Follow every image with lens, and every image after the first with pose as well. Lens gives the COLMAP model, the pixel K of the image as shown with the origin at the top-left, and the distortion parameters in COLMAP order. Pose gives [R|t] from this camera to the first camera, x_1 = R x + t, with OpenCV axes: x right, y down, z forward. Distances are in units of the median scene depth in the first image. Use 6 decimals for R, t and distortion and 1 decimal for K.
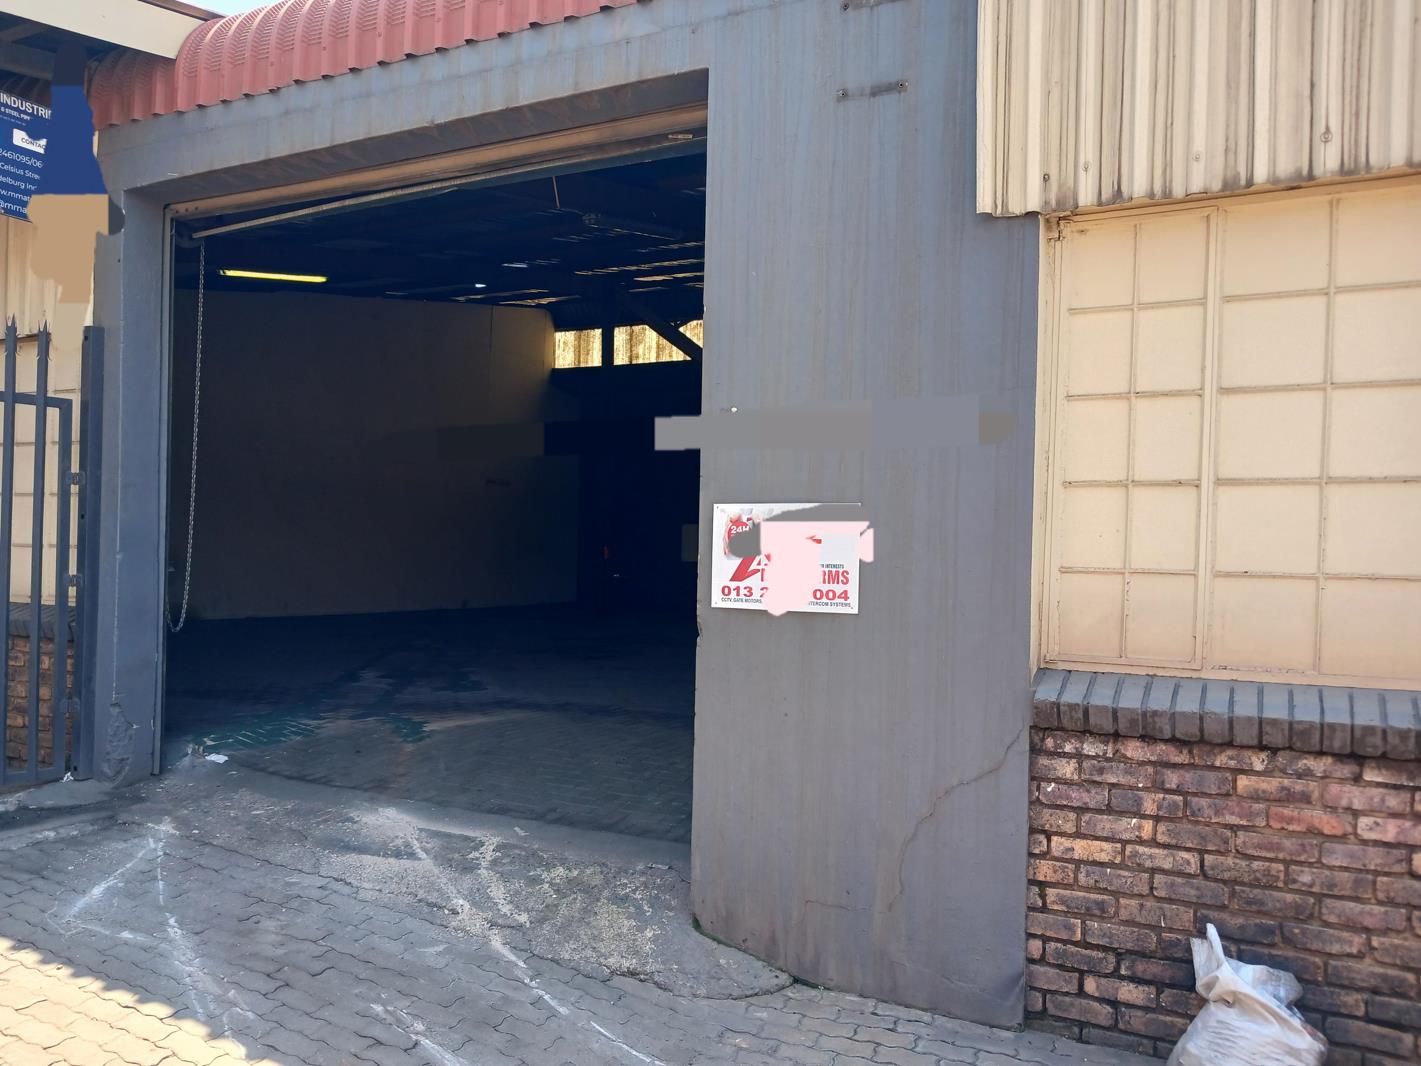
lens RADIAL K [[1215.3, 0, 710.4], [0, 1215.3, 549.4], [0, 0, 1]] dist [-0.005520, -0.008213]
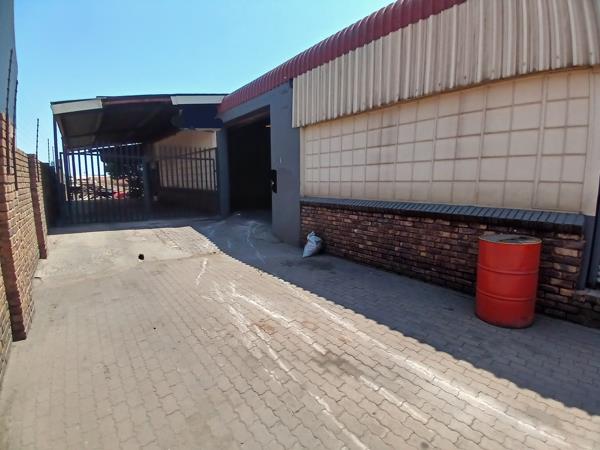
lens RADIAL K [[297.4, 0, 300.0], [0, 297.4, 225.0], [0, 0, 1]] dist [0.000638, -0.044364]
pose [[0.916689, 0.032763, -0.398257, 0.642545], [0.028184, 0.988850, 0.146222, 0.009478], [0.398607, -0.145264, 0.905544, -0.372321]]
